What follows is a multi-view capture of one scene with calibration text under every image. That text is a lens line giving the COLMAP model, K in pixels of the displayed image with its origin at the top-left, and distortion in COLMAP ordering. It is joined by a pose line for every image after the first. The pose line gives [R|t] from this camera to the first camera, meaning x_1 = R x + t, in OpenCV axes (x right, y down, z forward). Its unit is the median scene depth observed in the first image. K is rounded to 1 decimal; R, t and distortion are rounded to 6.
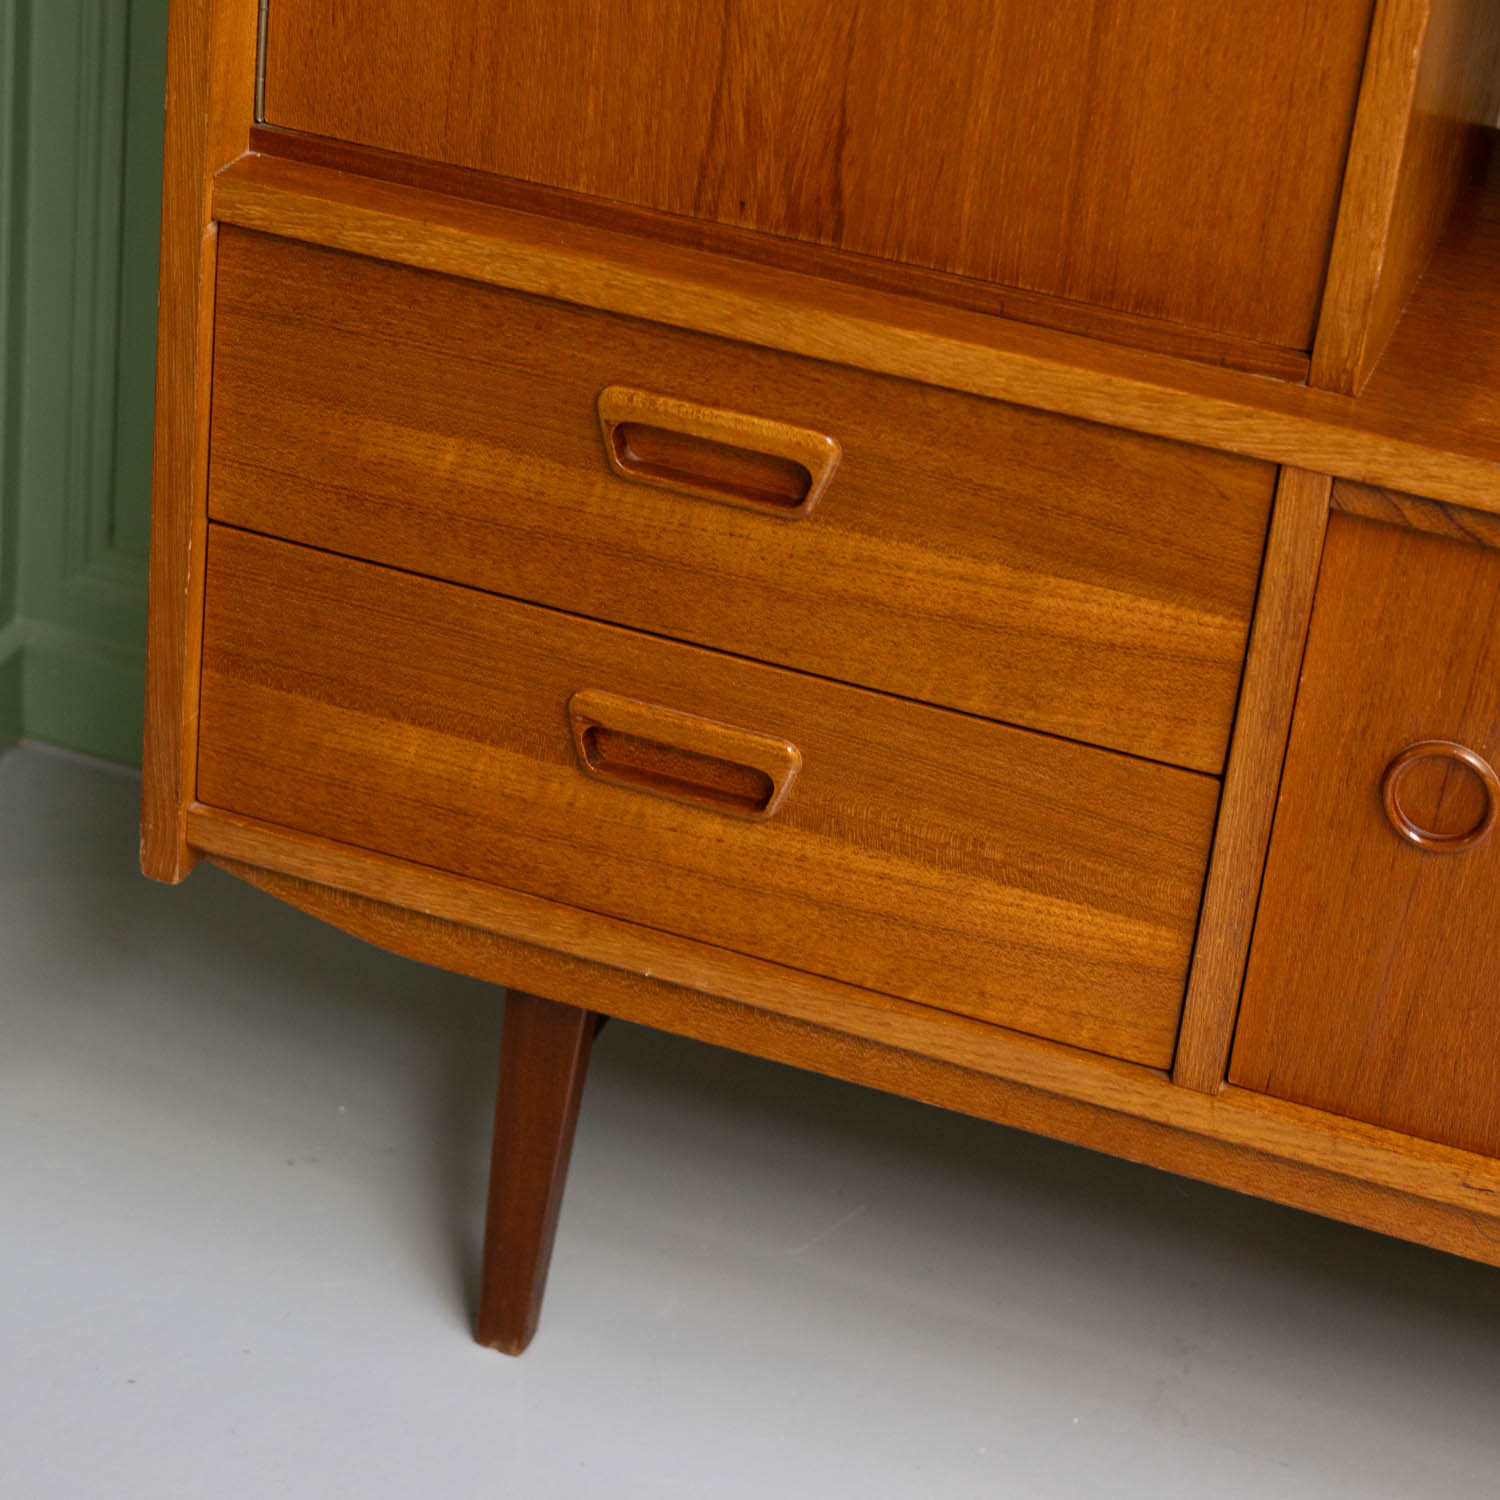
lens RADIAL K [[3532.0, 0, 723.5], [0, 3532.0, 424.3], [0, 0, 1]] dist [0.042937, -0.150140]
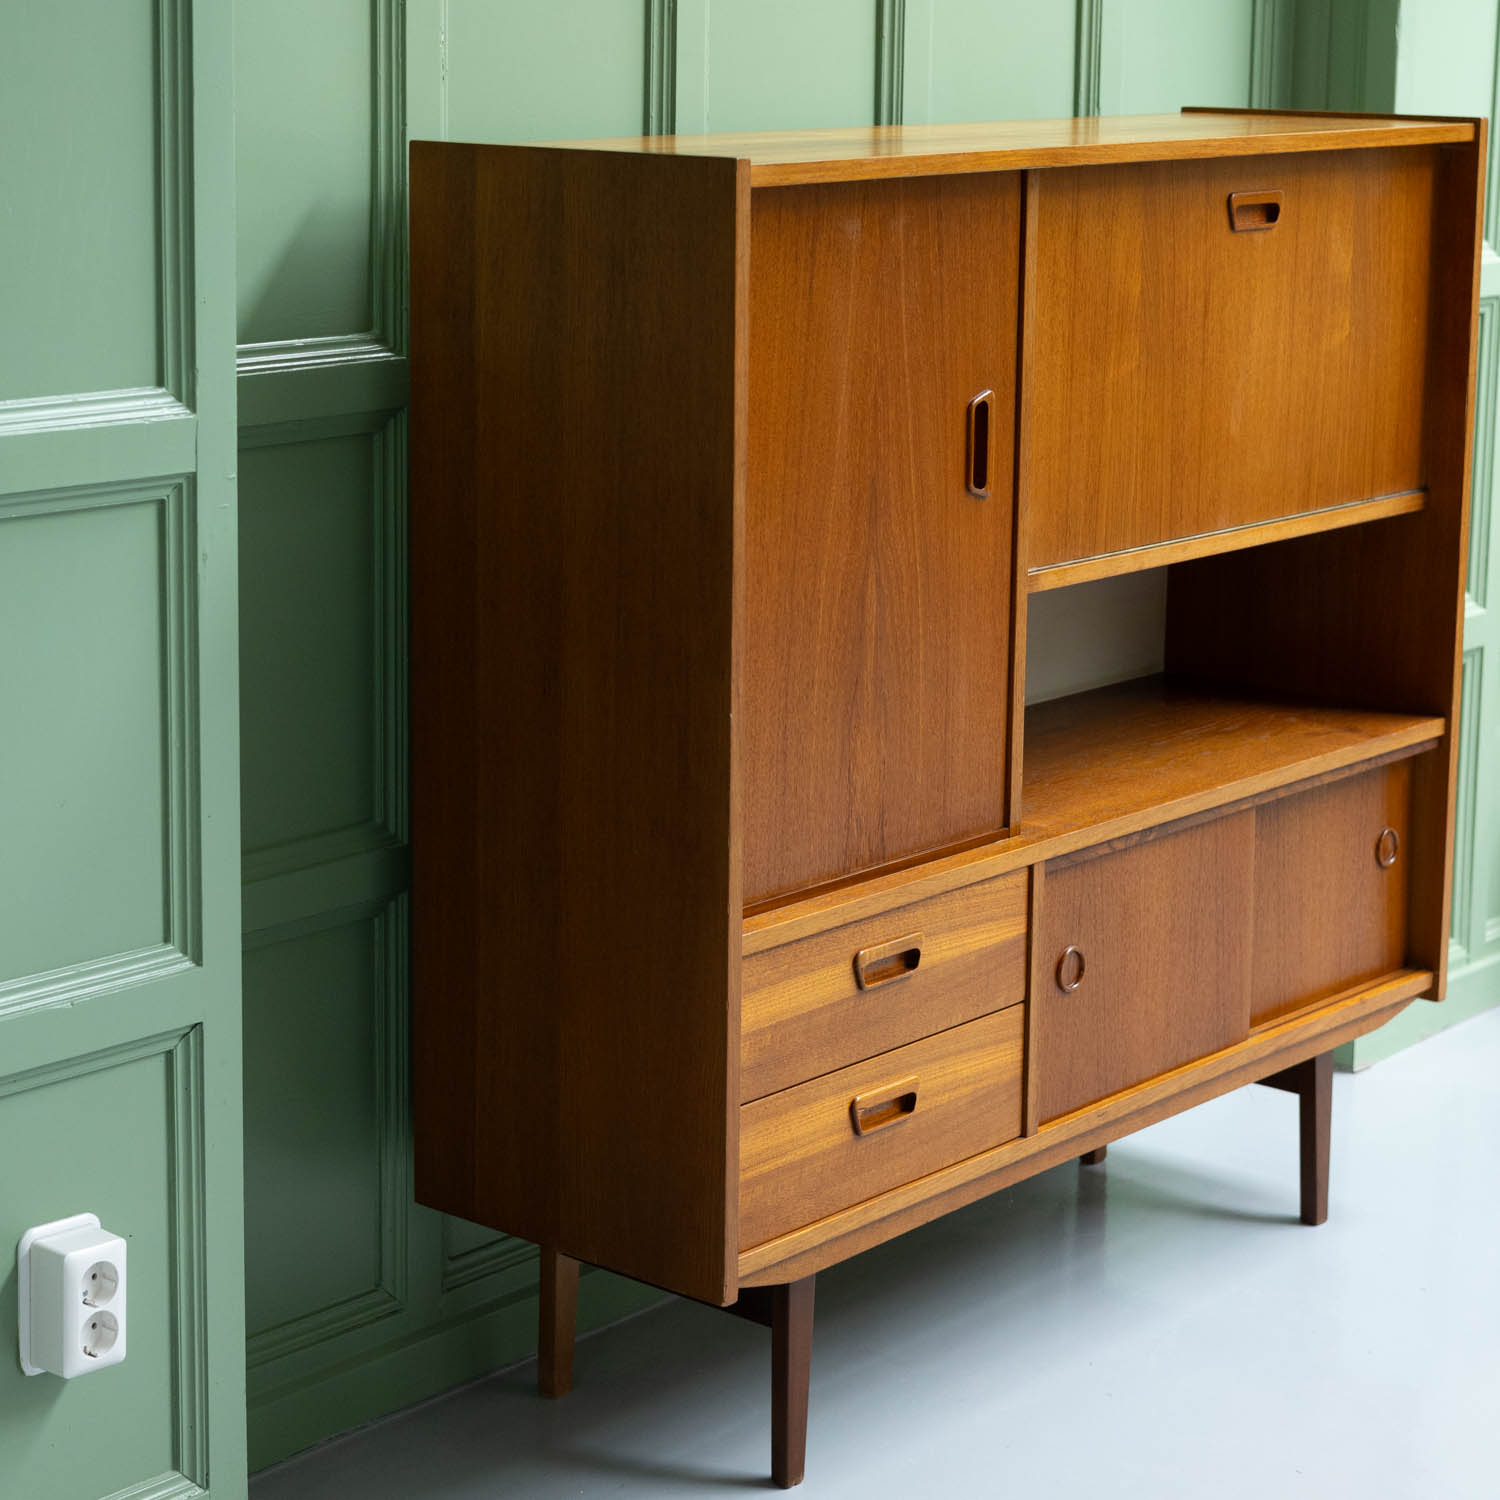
lens RADIAL K [[3512.6, 0, 718.7], [0, 3512.6, 574.9], [0, 0, 1]] dist [-0.006116, 0.151579]
pose [[0.361086, -0.252633, 0.897660, -2.068896], [0.408409, 0.908219, 0.091321, -0.483683], [-0.838343, 0.333638, 0.431123, 0.008428]]
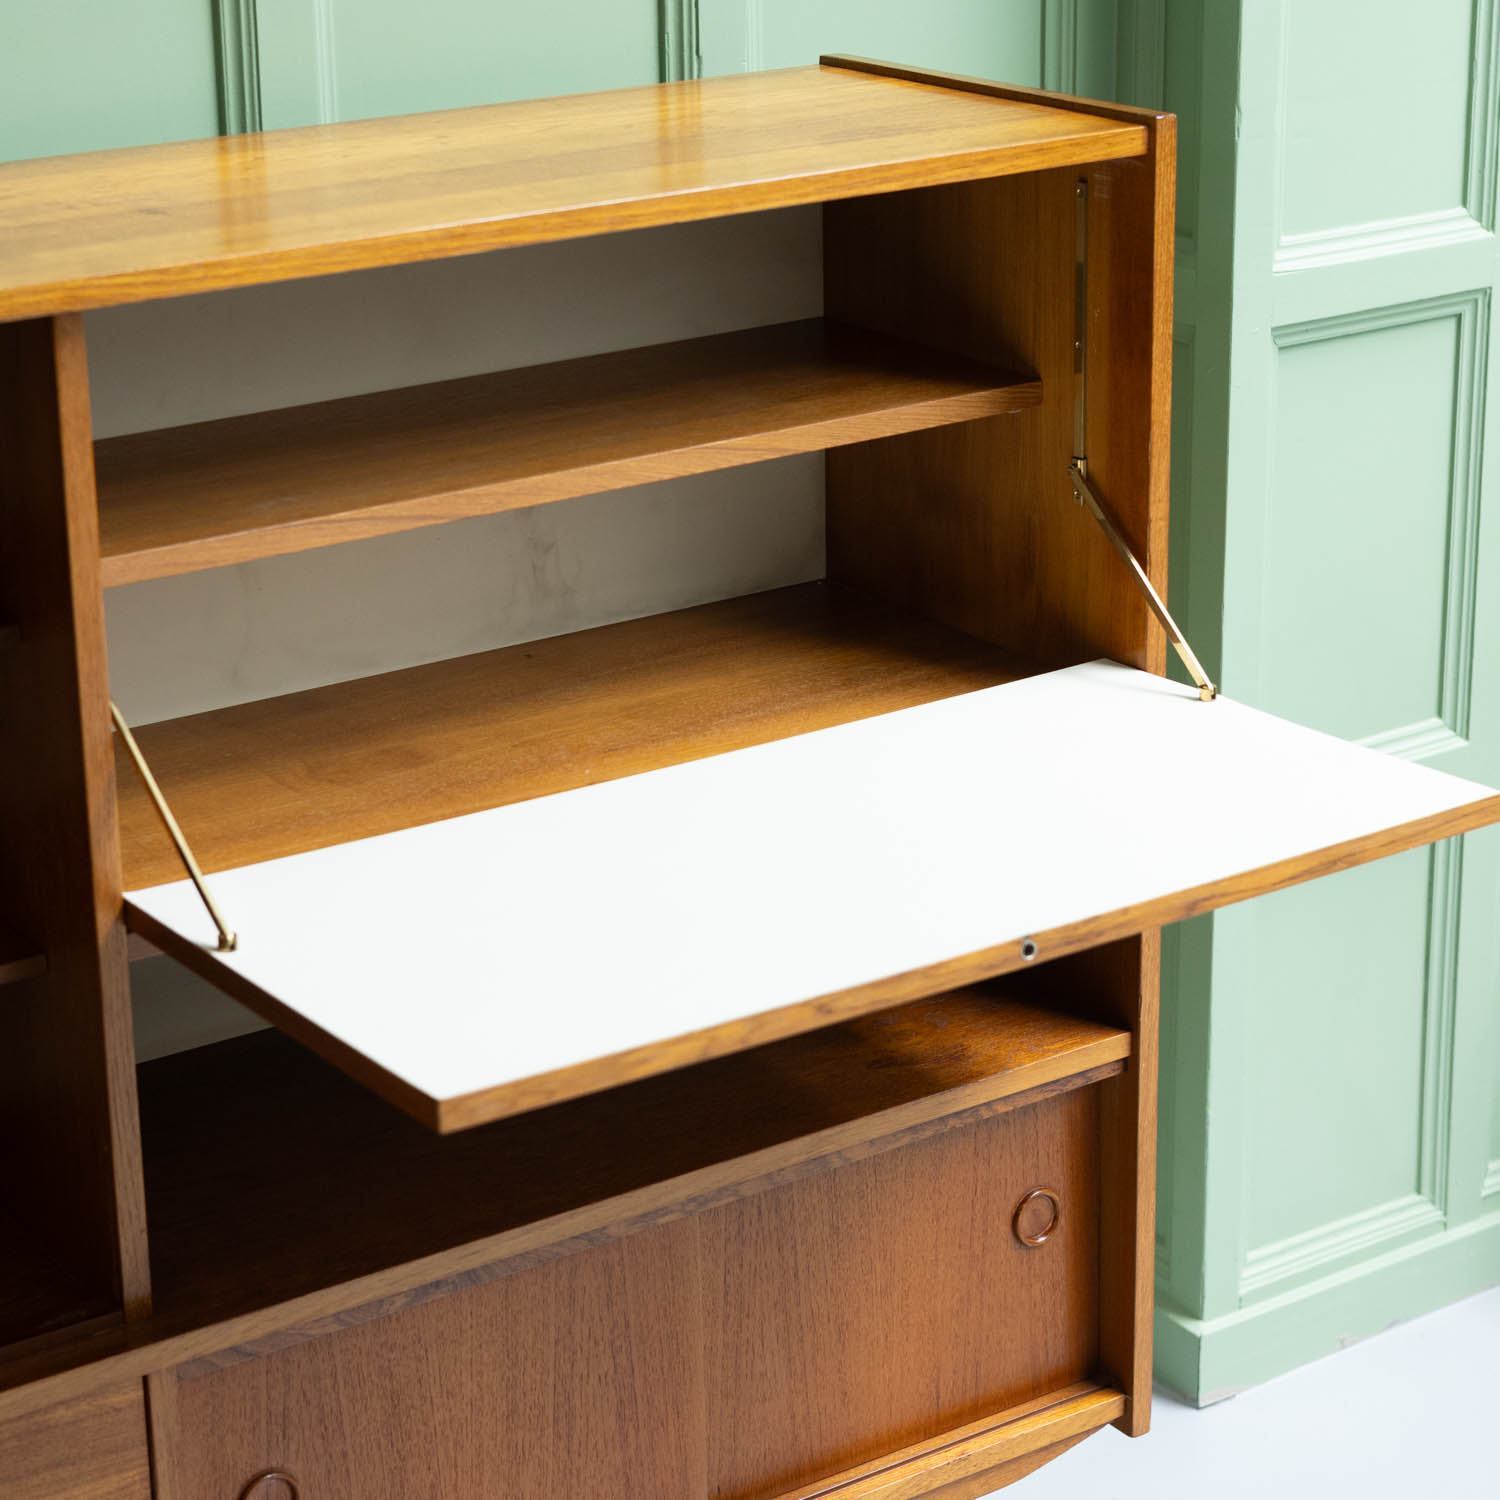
lens RADIAL K [[3512.6, 0, 718.7], [0, 3512.6, 574.9], [0, 0, 1]] dist [-0.006116, 0.151579]
pose [[0.587176, -0.334383, 0.737165, -0.731546], [0.402601, 0.910699, 0.092415, -0.353719], [-0.702237, 0.242519, 0.669364, -0.361969]]
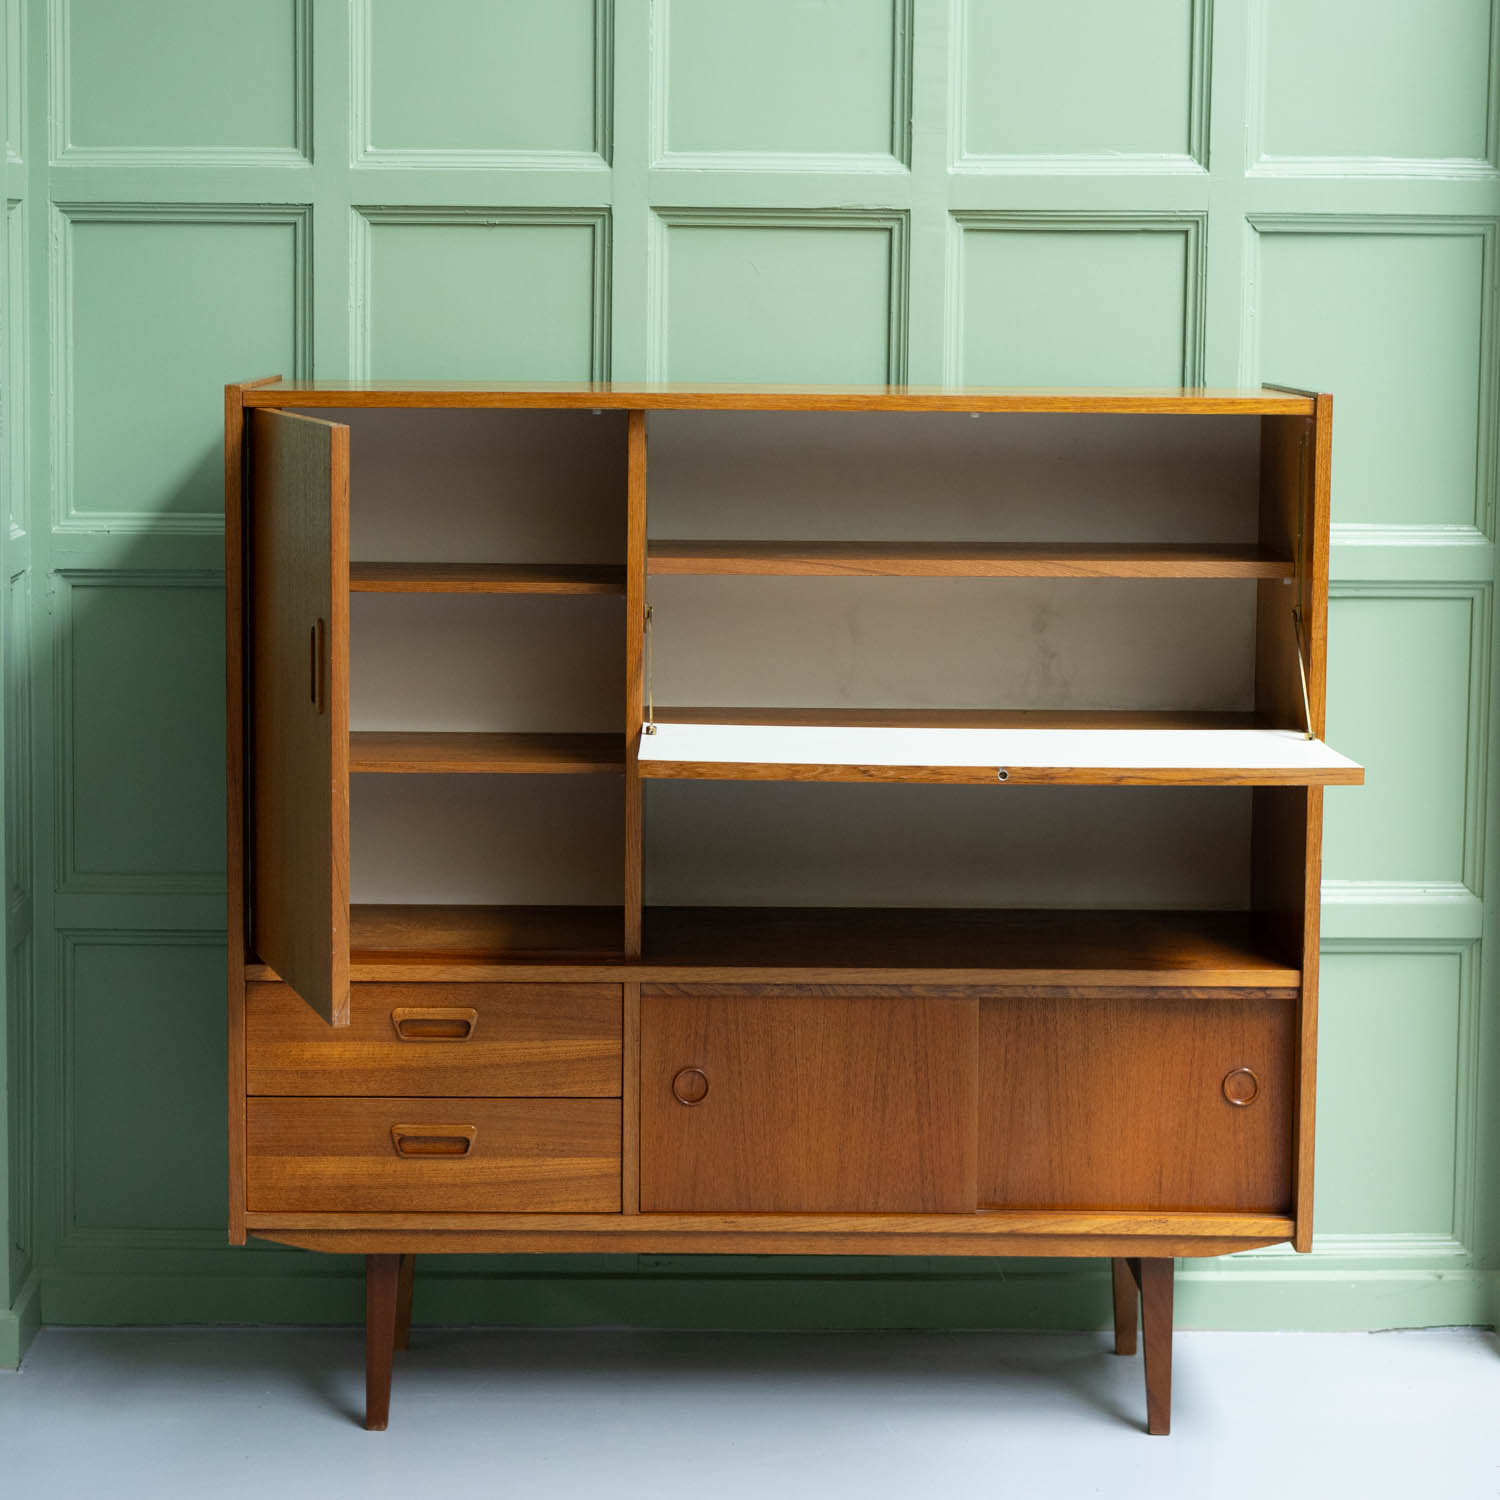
lens RADIAL K [[3512.6, 0, 718.7], [0, 3512.6, 574.9], [0, 0, 1]] dist [-0.006116, 0.151579]
pose [[0.935653, -0.119808, 0.331964, -0.713660], [0.217782, 0.936173, -0.275954, 0.520881], [-0.277714, 0.330493, 0.902025, -1.849787]]
